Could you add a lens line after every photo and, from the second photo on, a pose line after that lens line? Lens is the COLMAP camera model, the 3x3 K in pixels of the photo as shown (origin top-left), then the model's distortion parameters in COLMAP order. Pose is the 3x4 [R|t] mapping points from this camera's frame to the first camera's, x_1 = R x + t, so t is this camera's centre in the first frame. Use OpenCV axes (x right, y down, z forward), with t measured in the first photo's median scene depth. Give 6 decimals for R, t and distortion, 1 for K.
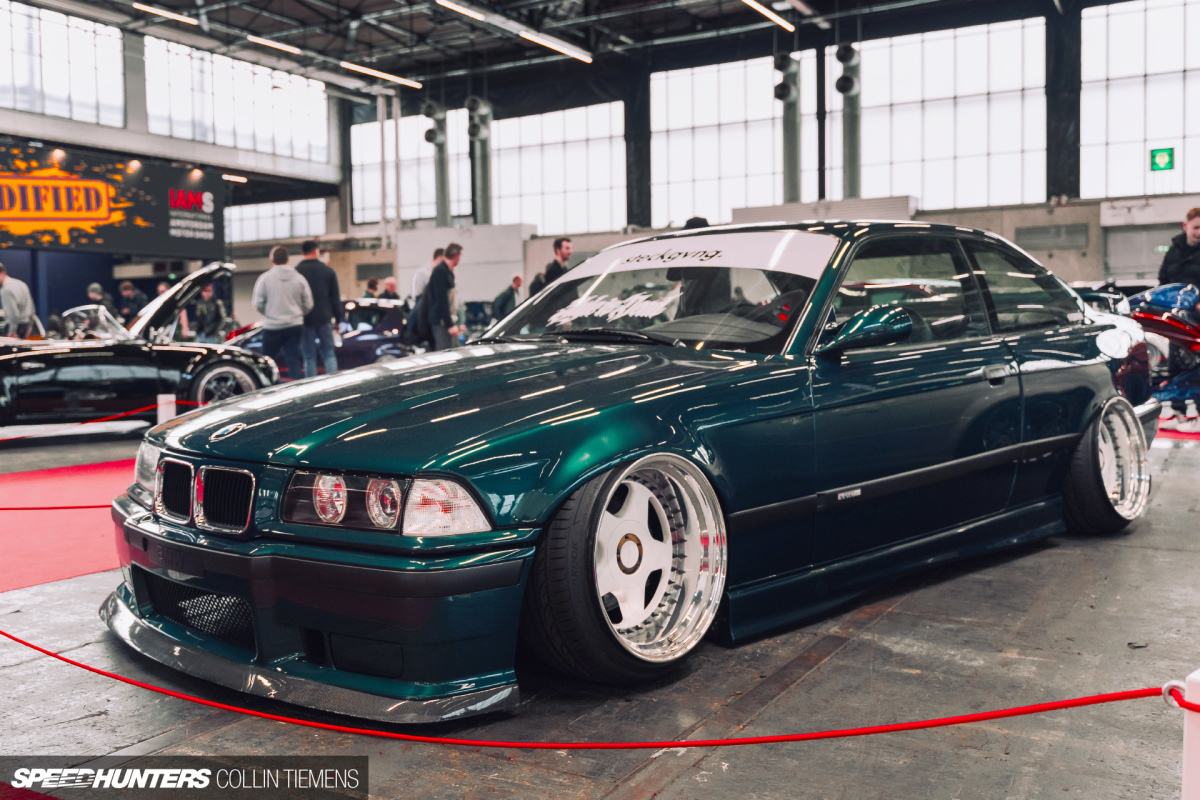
lens RADIAL K [[1116.1, 0, 600.0], [0, 1116.1, 400.0], [0, 0, 1]] dist [-0.037027, -0.008653]
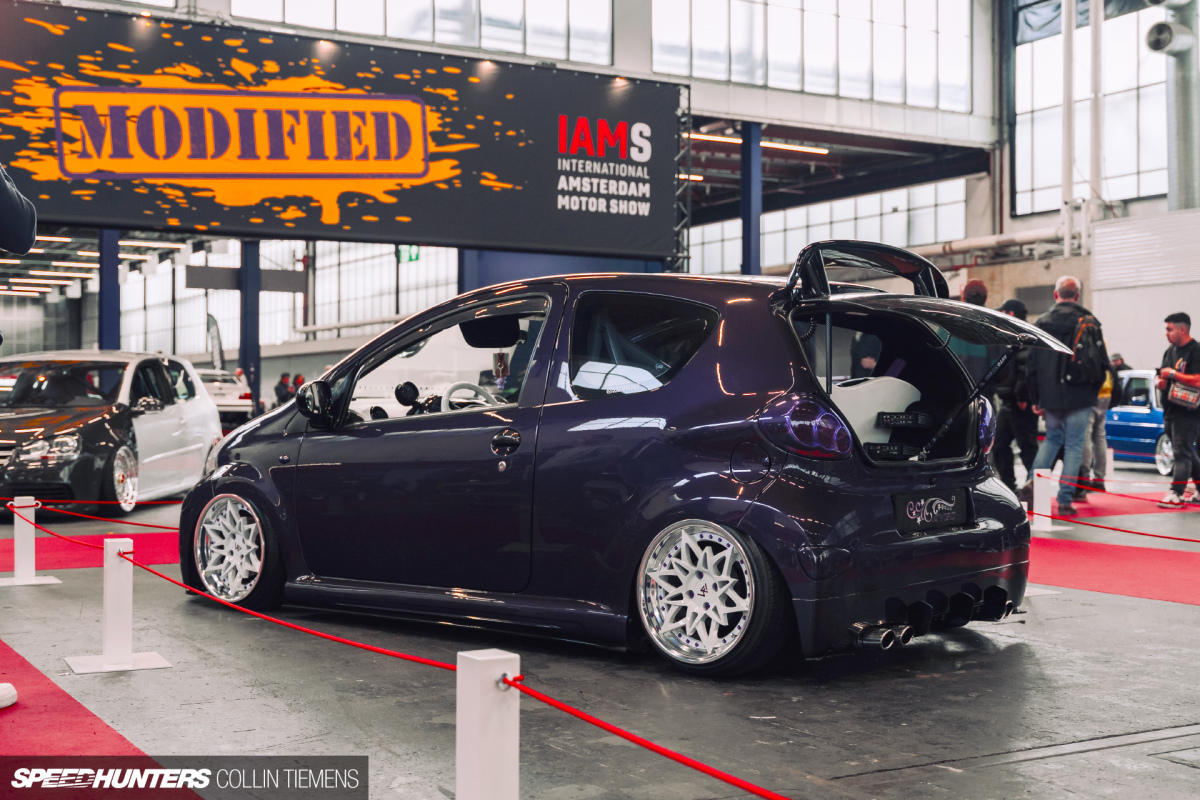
lens RADIAL K [[1574.6, 0, 600.0], [0, 1574.6, 400.0], [0, 0, 1]] dist [-0.003433, -0.008607]
pose [[0.867060, 0.000592, -0.498204, -0.019588], [-0.037148, 0.997292, -0.063466, -0.018890], [0.496817, 0.073536, 0.864734, 0.406179]]
